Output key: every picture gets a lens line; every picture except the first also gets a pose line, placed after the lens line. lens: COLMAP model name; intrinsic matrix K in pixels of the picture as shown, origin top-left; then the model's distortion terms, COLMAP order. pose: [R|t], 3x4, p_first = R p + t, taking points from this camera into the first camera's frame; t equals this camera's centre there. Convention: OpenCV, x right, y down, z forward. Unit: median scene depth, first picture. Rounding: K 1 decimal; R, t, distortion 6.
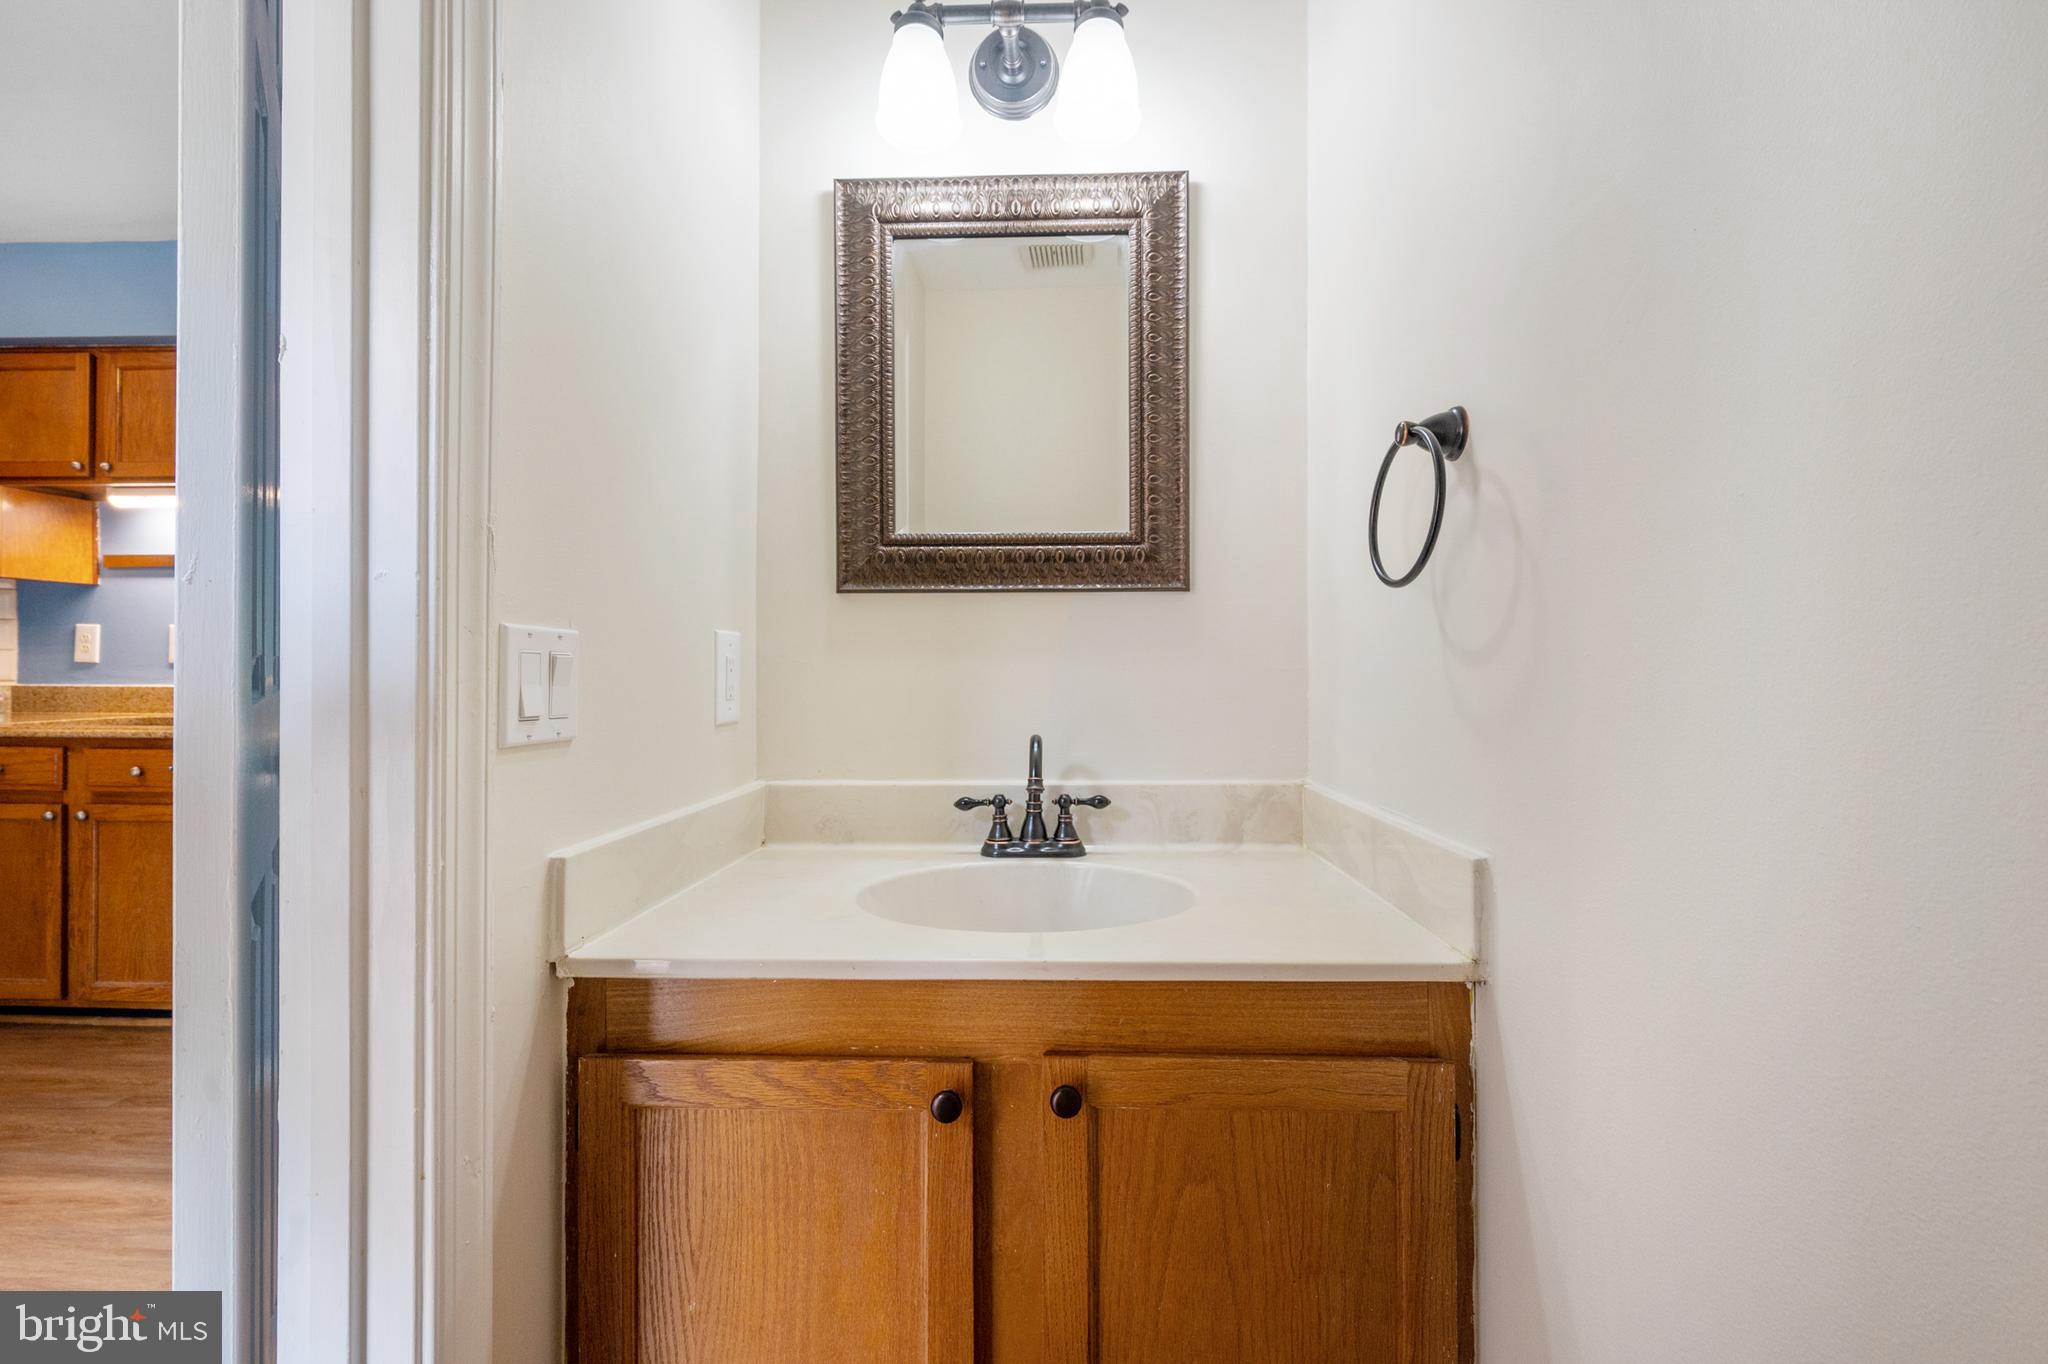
lens RADIAL K [[817.3, 0, 1024.9], [0, 817.3, 667.6], [0, 0, 1]] dist [-0.003423, 0.000347]
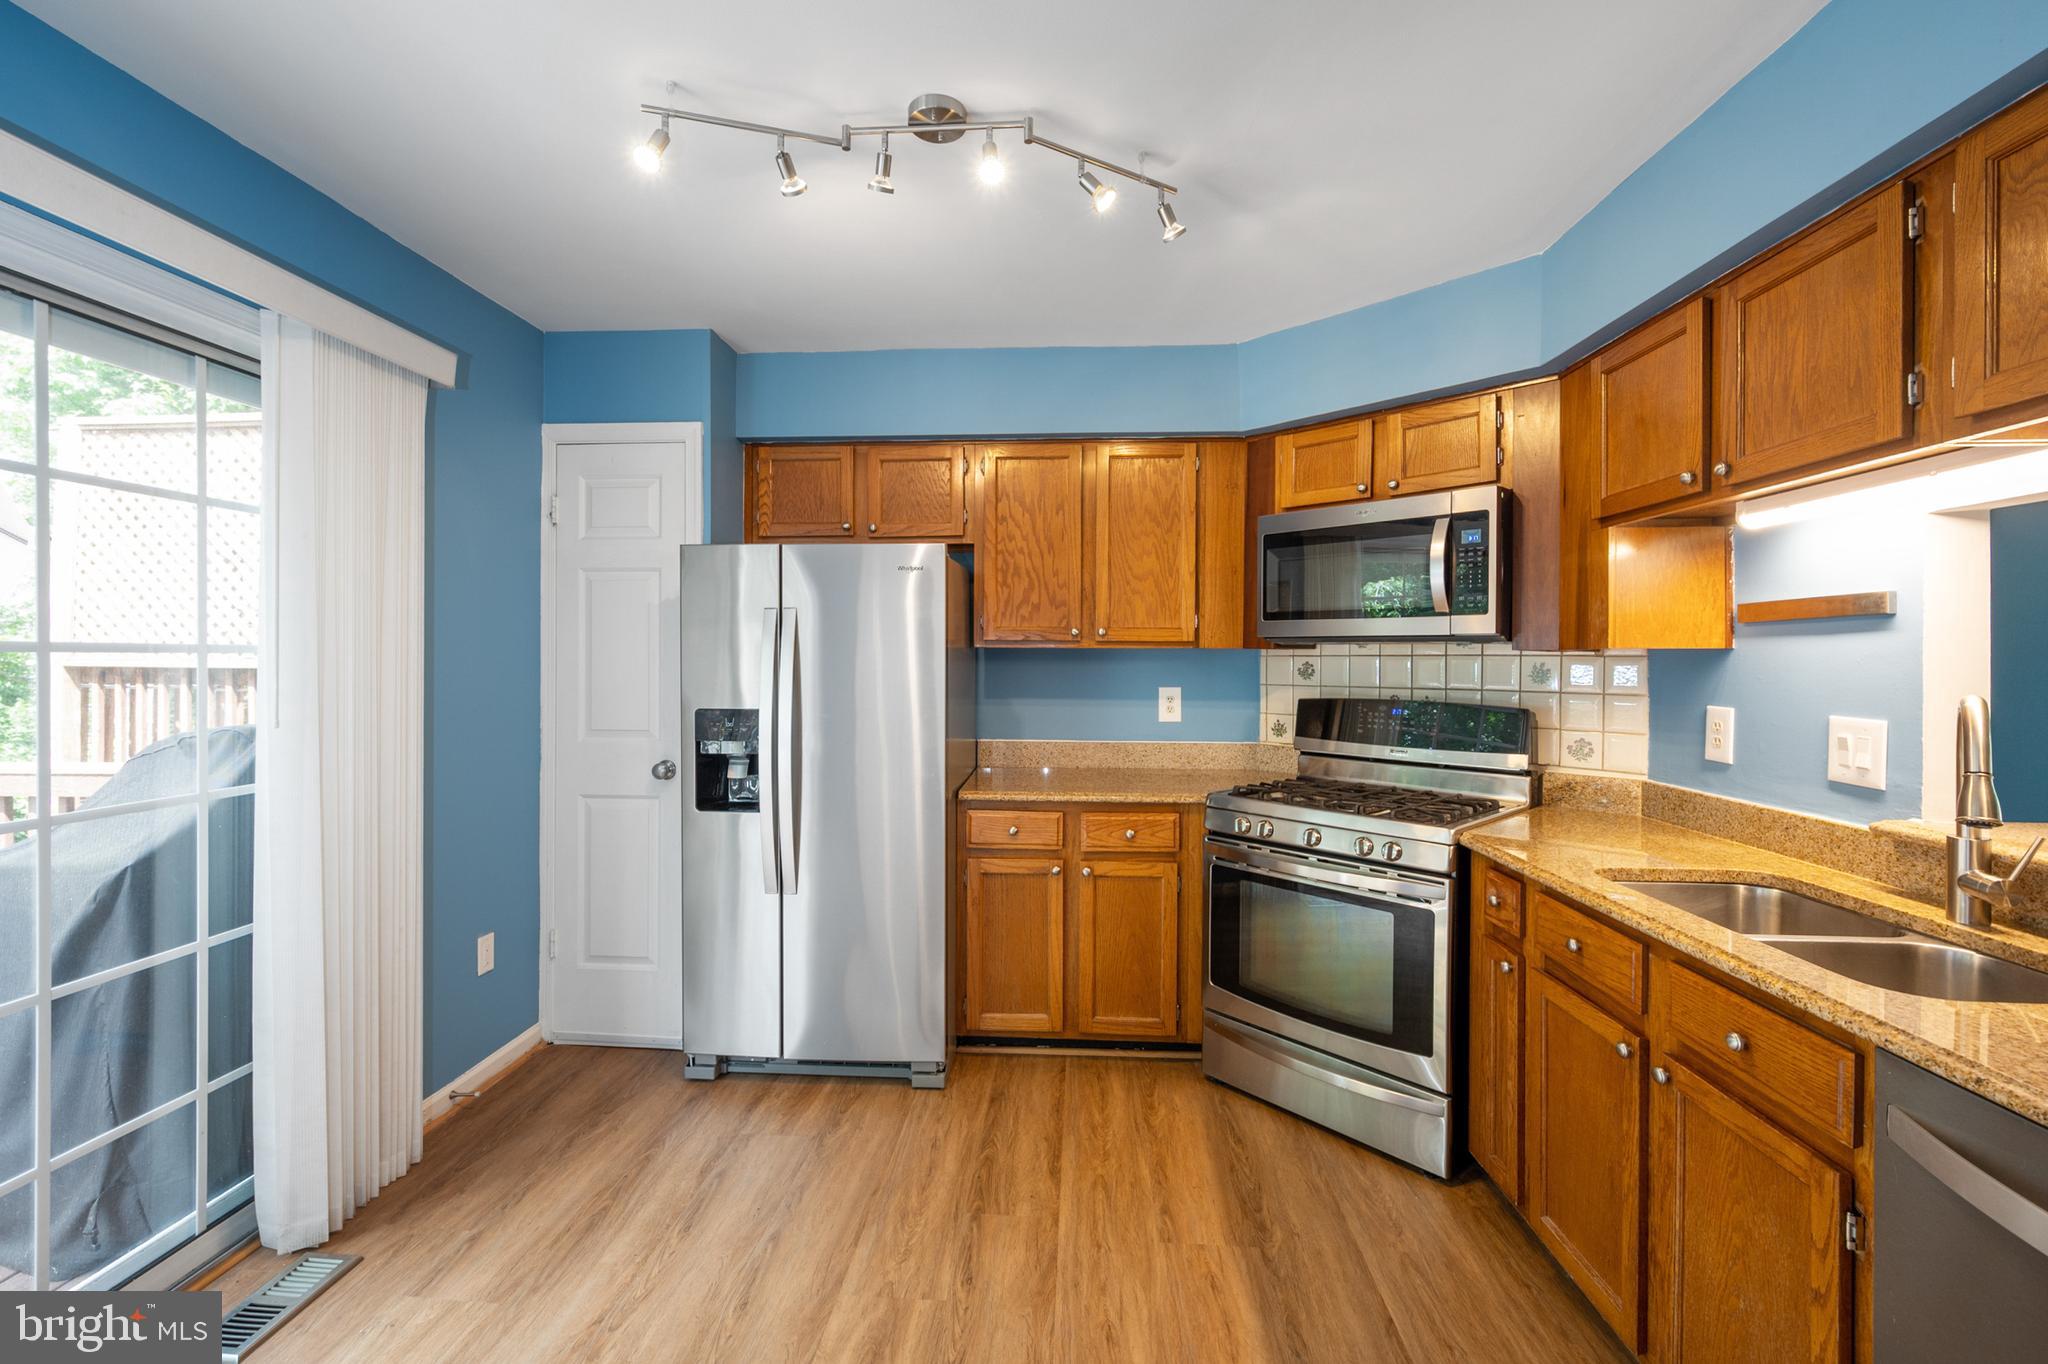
lens RADIAL K [[855.4, 0, 1021.7], [0, 855.4, 665.5], [0, 0, 1]] dist [-0.000521, -0.000222]
pose [[-0.034056, 0.000782, -0.999420, -0.459004], [0.000358, 1.000000, 0.000770, -0.098409], [0.999420, -0.000331, -0.034056, 0.486823]]
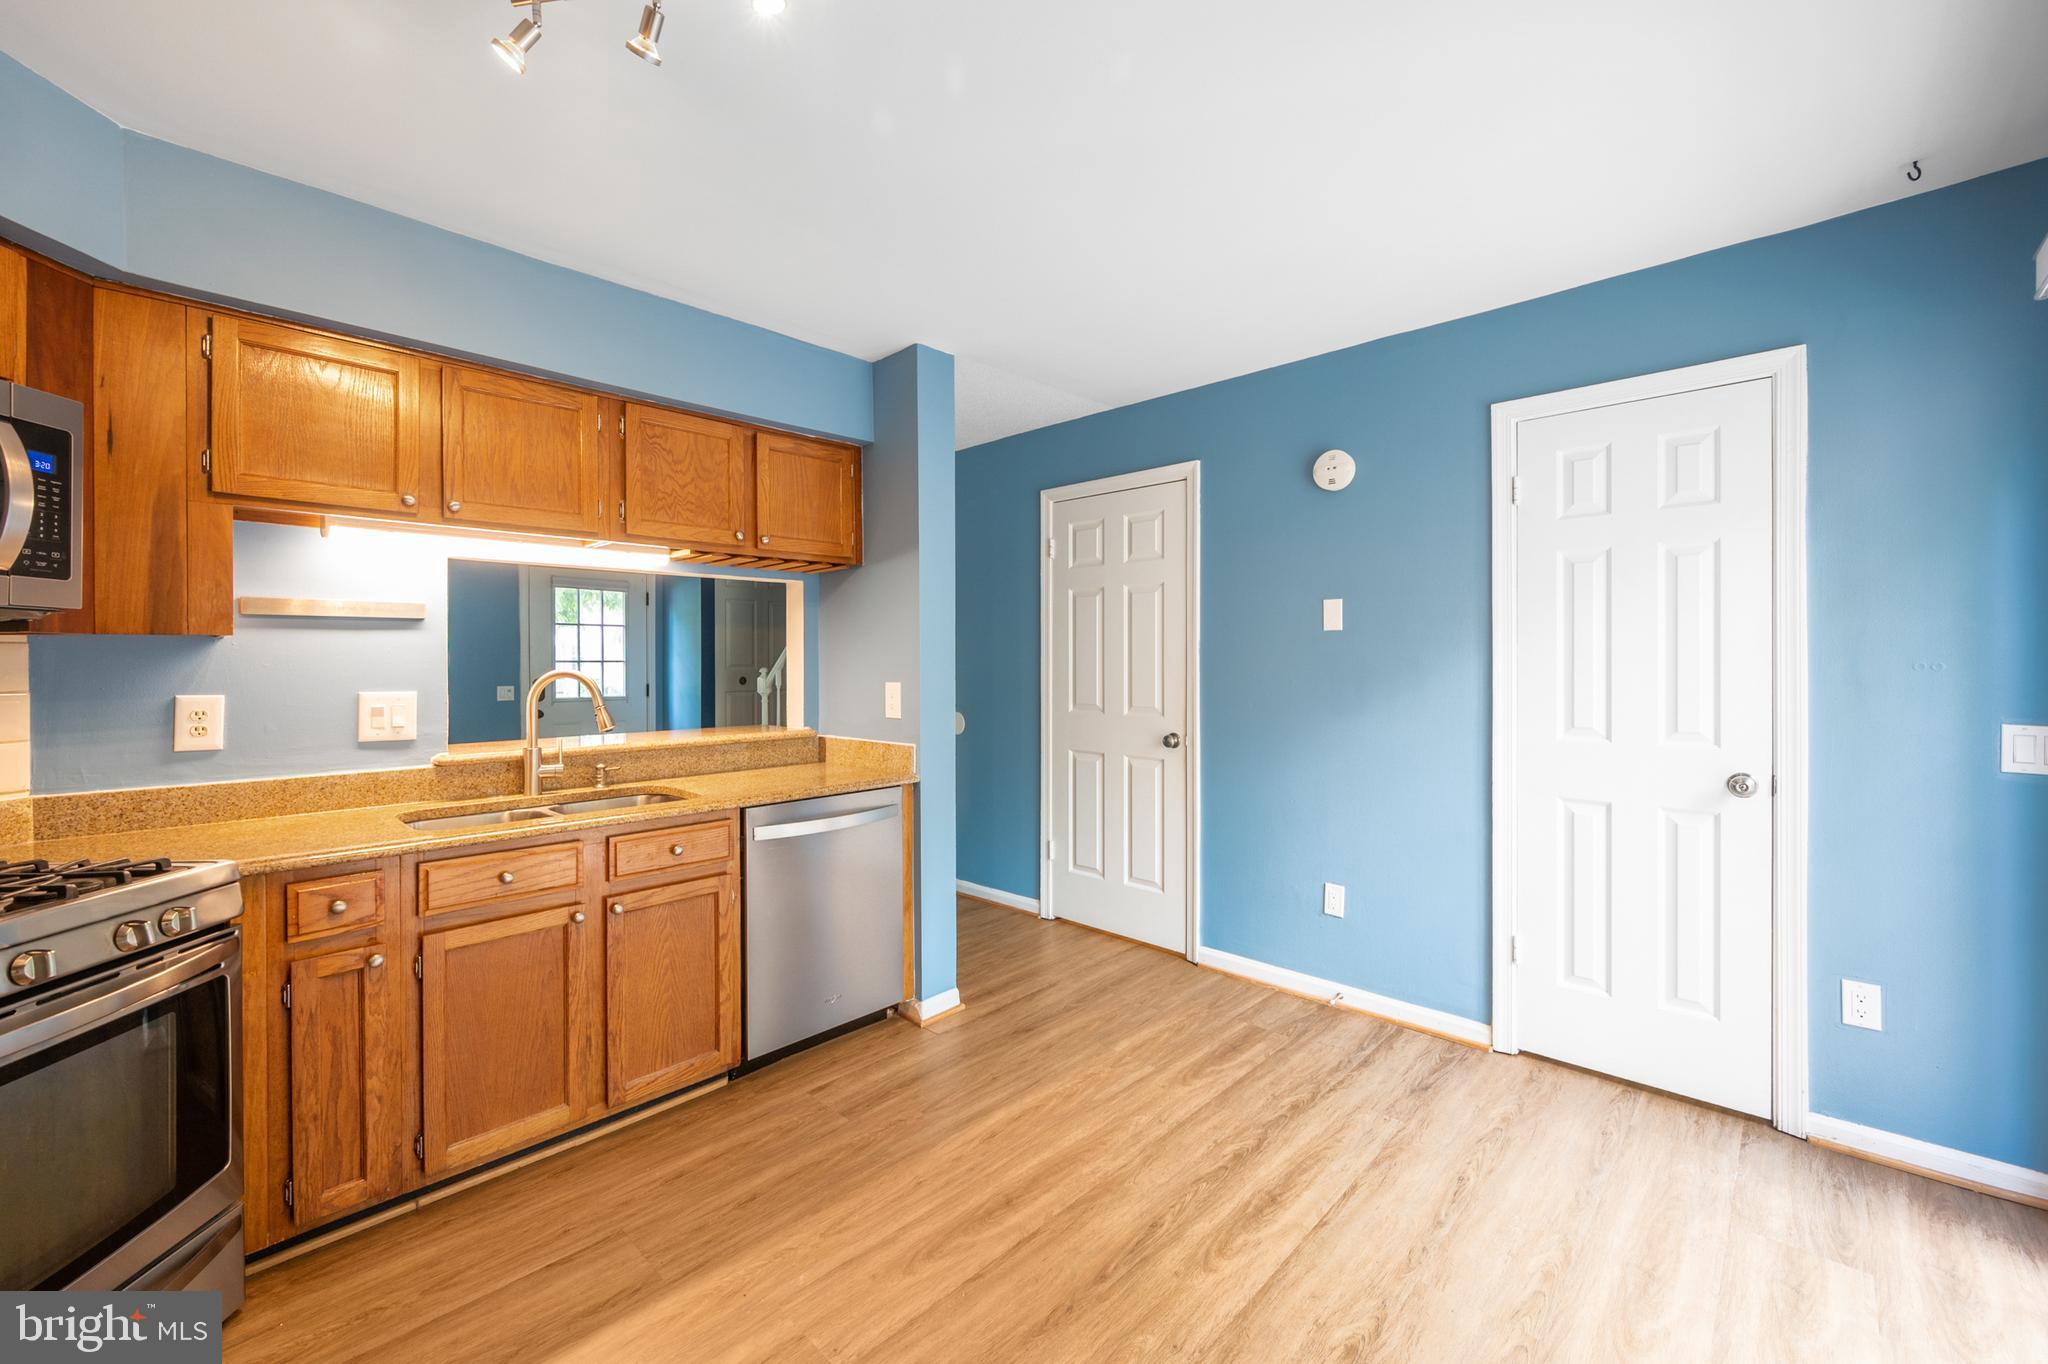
lens RADIAL K [[817.3, 0, 1030.7], [0, 817.3, 667.4], [0, 0, 1]] dist [-0.003423, 0.000347]
pose [[0.663593, -0.013132, 0.747978, -1.336292], [0.006346, 0.999909, 0.011926, -0.088964], [-0.748067, -0.003168, 0.663616, 0.023440]]
